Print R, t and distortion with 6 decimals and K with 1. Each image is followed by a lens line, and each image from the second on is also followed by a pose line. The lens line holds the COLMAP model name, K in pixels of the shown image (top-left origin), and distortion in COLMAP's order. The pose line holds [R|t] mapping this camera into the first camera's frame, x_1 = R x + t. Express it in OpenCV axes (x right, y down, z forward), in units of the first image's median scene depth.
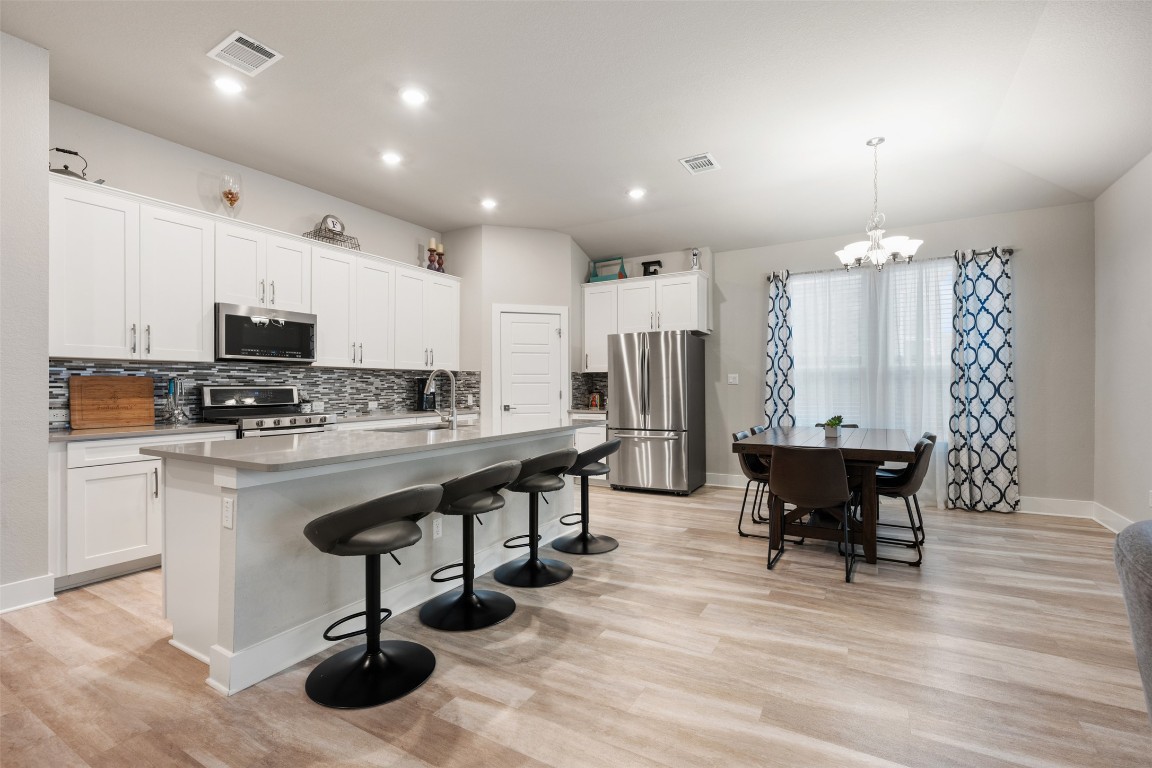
lens RADIAL K [[506.8, 0, 580.8], [0, 506.8, 387.9], [0, 0, 1]] dist [-0.003114, 0.001527]
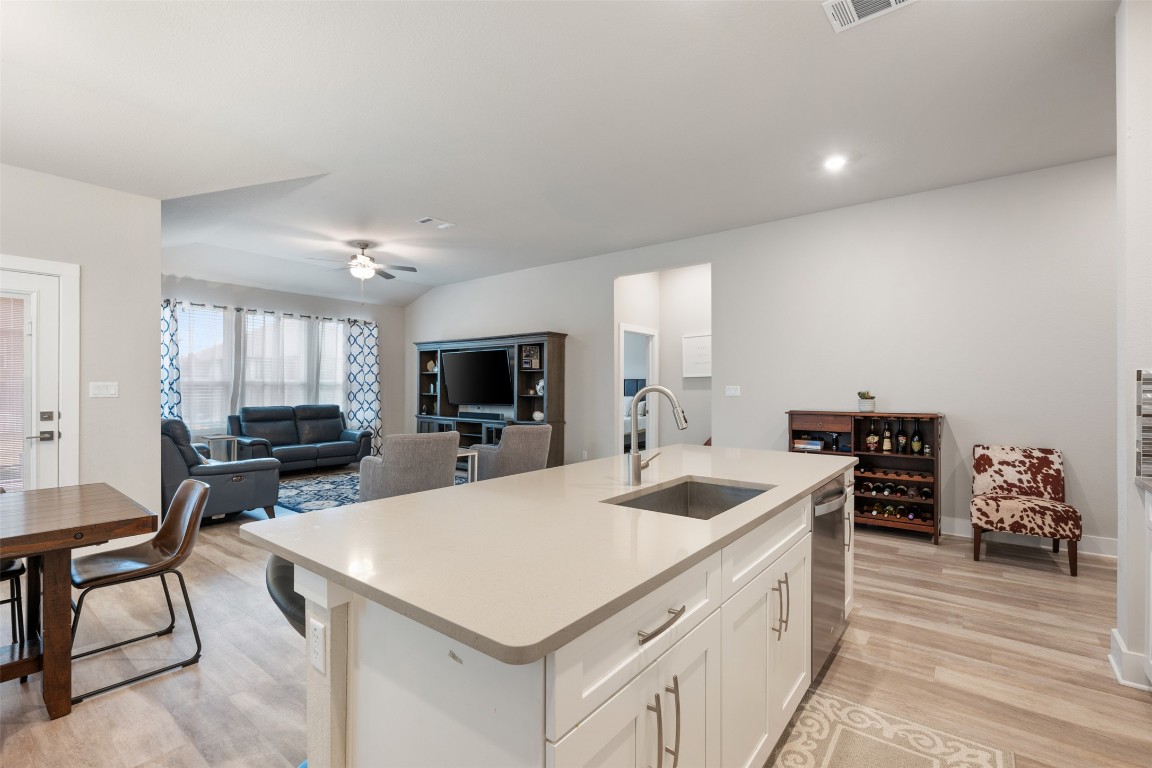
lens RADIAL K [[506.8, 0, 578.2], [0, 506.8, 388.2], [0, 0, 1]] dist [-0.003114, 0.001527]
pose [[-0.989178, 0.002550, 0.146698, -0.188455], [0.002746, 0.999996, 0.001129, -0.024359], [-0.146694, 0.001519, -0.989181, 1.105627]]
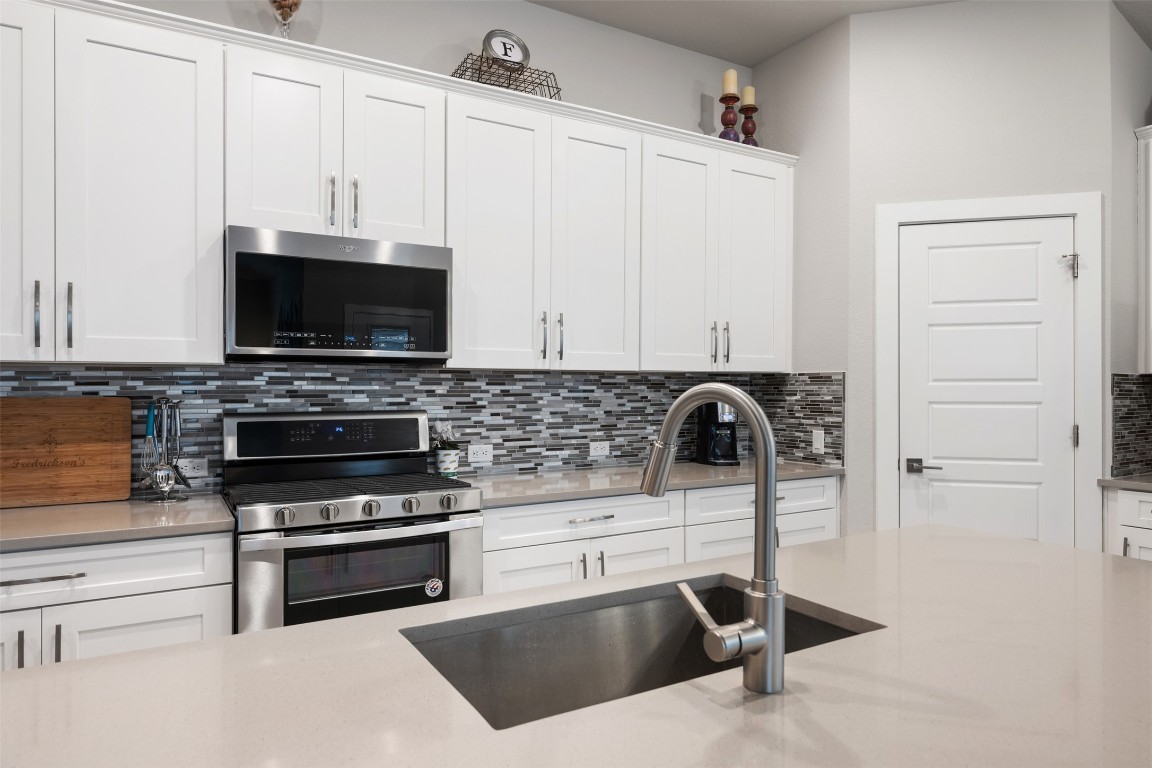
lens RADIAL K [[698.3, 0, 583.1], [0, 698.3, 384.0], [0, 0, 1]] dist [-0.005311, -0.001621]
pose [[0.863729, 0.001233, -0.503954, -0.119170], [-0.004369, 0.999978, -0.005042, -0.025090], [0.503937, 0.006556, 0.863716, 0.503291]]
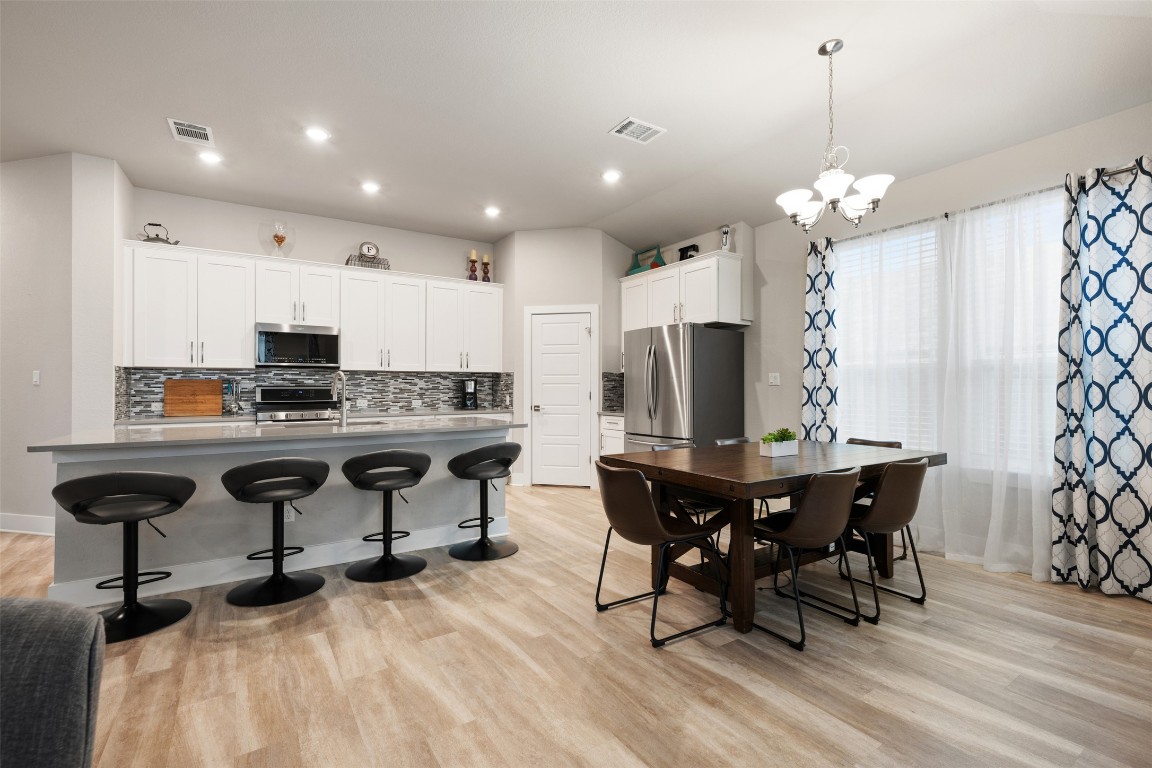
lens RADIAL K [[506.8, 0, 584.8], [0, 506.8, 386.6], [0, 0, 1]] dist [-0.003114, 0.001527]
pose [[0.895188, 0.002755, -0.445681, 0.485350], [-0.003466, 0.999994, -0.000780, -0.004517], [0.445676, 0.002243, 0.895192, 0.169213]]
